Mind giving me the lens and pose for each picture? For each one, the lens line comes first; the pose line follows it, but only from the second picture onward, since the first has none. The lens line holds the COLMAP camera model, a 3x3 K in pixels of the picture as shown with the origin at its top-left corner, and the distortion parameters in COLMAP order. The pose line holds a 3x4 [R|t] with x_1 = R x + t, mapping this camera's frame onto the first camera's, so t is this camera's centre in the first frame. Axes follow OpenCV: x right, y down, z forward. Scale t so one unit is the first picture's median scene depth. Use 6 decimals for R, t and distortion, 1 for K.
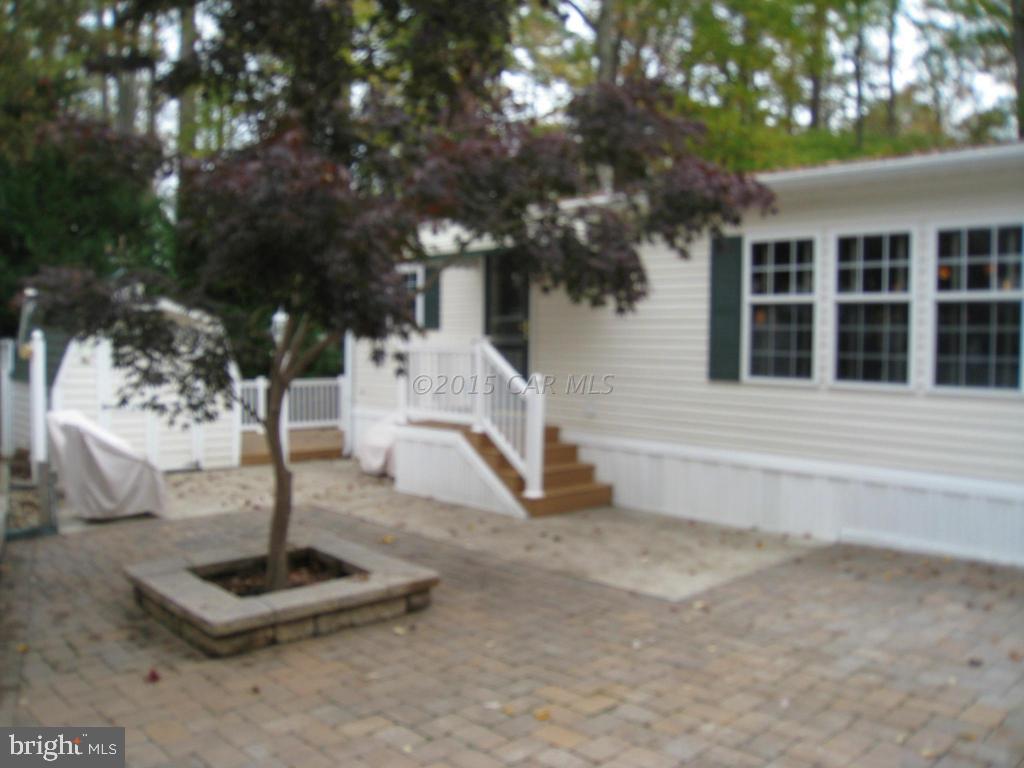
lens RADIAL K [[856.8, 0, 489.5], [0, 856.8, 389.9], [0, 0, 1]] dist [-0.124234, -0.003294]
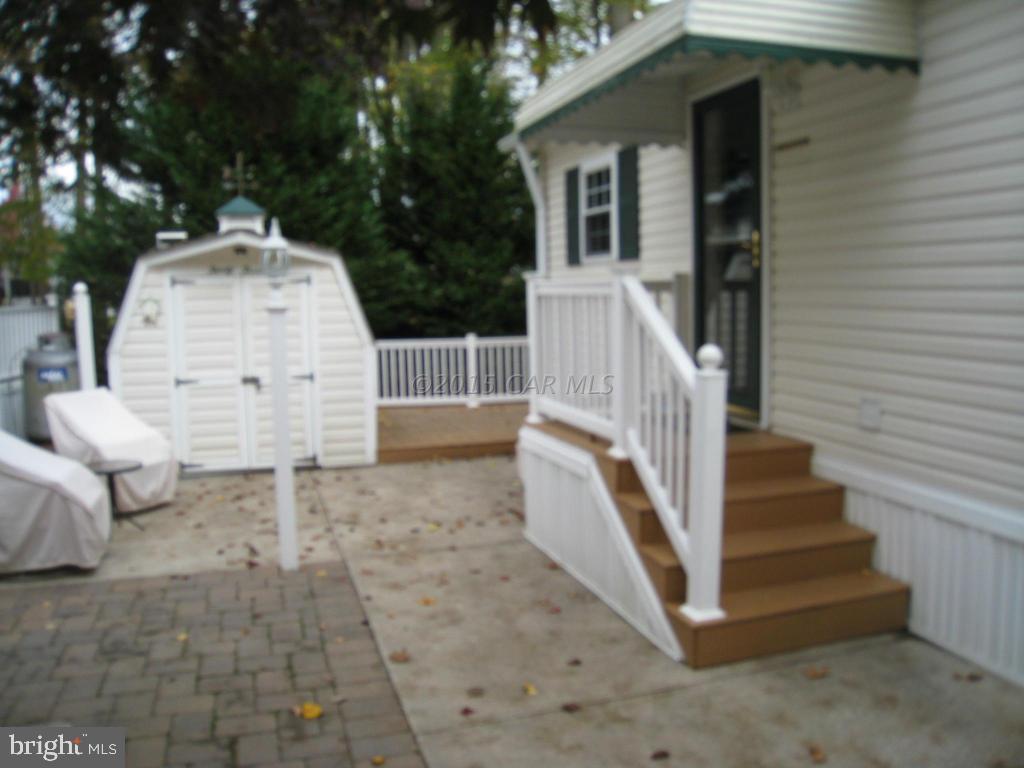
lens RADIAL K [[849.4, 0, 512.0], [0, 849.4, 384.0], [0, 0, 1]] dist [-0.169859, 0.112640]
pose [[0.910944, 0.017752, -0.412148, 0.142592], [0.006240, 0.998367, 0.056792, -0.023023], [0.412483, -0.054306, 0.909345, 0.585253]]
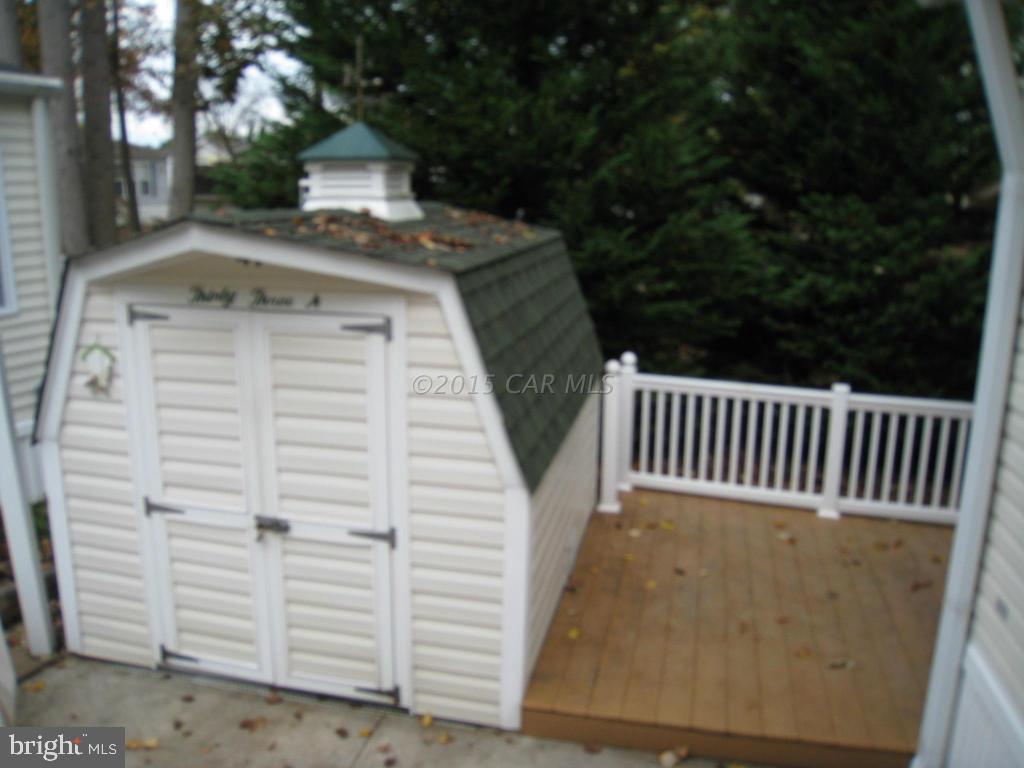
lens RADIAL K [[849.4, 0, 512.0], [0, 849.4, 384.0], [0, 0, 1]] dist [-0.169859, 0.112640]
pose [[0.590089, 0.176074, -0.787904, -0.098275], [-0.045860, 0.981663, 0.185027, -0.143888], [0.806035, -0.073049, 0.587343, 1.178372]]
